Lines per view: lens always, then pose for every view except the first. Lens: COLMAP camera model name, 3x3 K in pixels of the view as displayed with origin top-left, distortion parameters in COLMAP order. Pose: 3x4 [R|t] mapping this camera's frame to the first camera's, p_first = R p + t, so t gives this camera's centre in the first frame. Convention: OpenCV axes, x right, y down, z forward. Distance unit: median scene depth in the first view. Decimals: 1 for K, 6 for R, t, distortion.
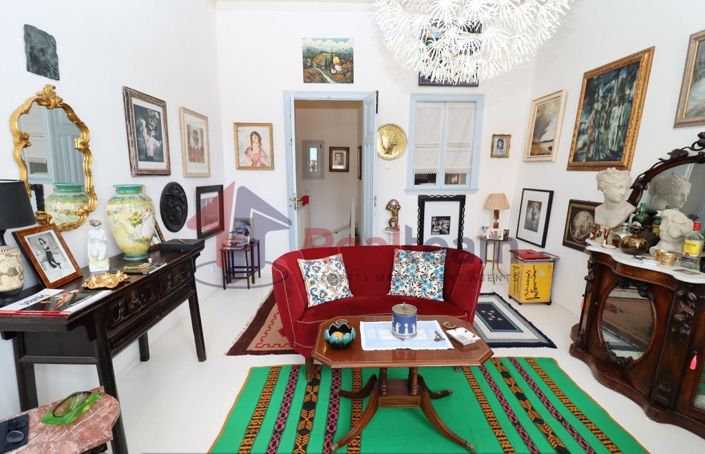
lens RADIAL K [[326.3, 0, 356.6], [0, 326.3, 226.2], [0, 0, 1]] dist [-0.007856, -0.006884]
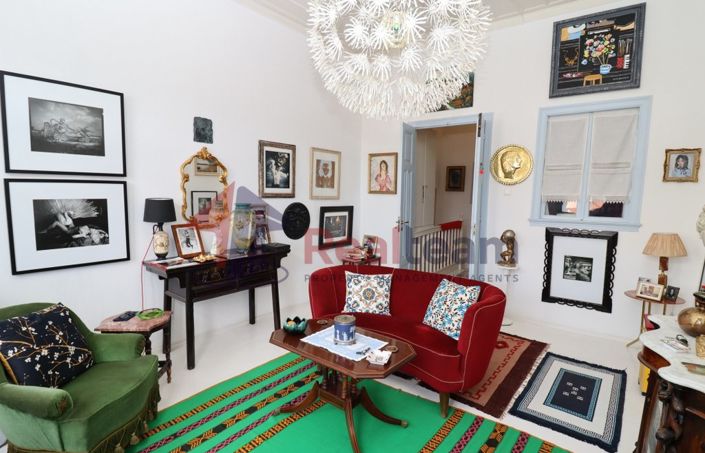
lens RADIAL K [[352.4, 0, 358.3], [0, 352.4, 226.0], [0, 0, 1]] dist [-0.007358, -0.001764]
pose [[0.775101, 0.072504, -0.627664, 0.579840], [-0.118163, 0.992502, -0.031271, -0.023041], [0.620690, 0.098405, 0.777856, 0.022866]]
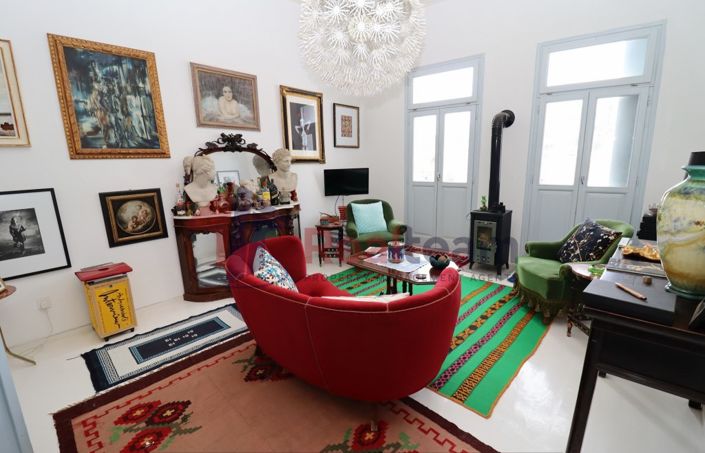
lens RADIAL K [[326.3, 0, 355.2], [0, 326.3, 227.0], [0, 0, 1]] dist [-0.007856, -0.006884]
pose [[-0.707967, -0.133506, 0.693512, -0.470737], [0.140548, 0.935695, 0.323606, -0.208669], [-0.692119, 0.326574, -0.643678, 1.291226]]
